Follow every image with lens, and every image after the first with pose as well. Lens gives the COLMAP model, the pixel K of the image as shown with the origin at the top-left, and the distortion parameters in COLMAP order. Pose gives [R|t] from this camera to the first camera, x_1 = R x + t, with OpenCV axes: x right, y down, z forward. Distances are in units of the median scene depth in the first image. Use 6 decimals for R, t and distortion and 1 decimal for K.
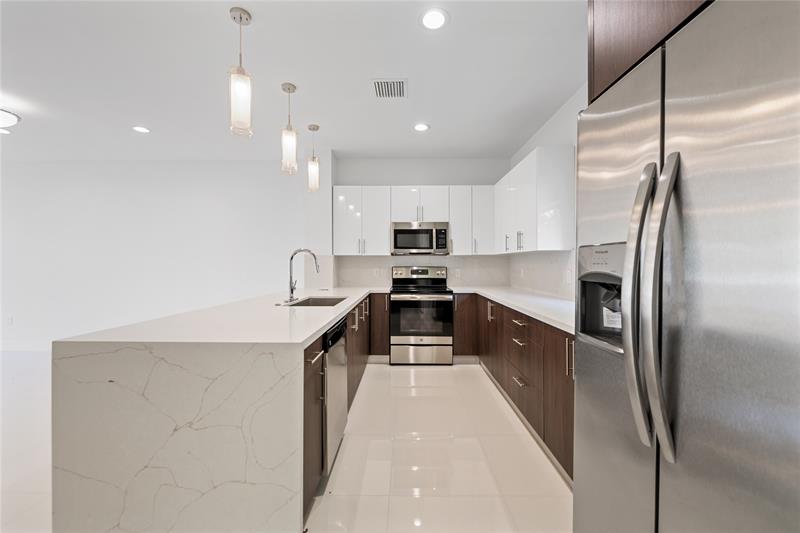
lens RADIAL K [[320.5, 0, 401.3], [0, 320.5, 262.1], [0, 0, 1]] dist [-0.009411, -0.000003]
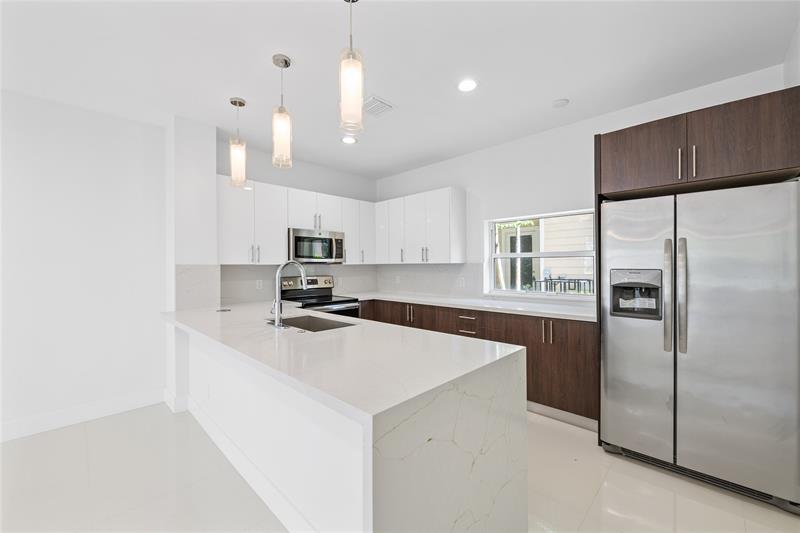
lens RADIAL K [[320.7, 0, 400.0], [0, 320.7, 266.5], [0, 0, 1]] dist [-0.000001, -0.000016]
pose [[0.690605, -0.003200, 0.723225, -0.473762], [0.001028, 0.999994, 0.003443, -0.018859], [-0.723231, -0.001635, 0.690604, 0.153424]]
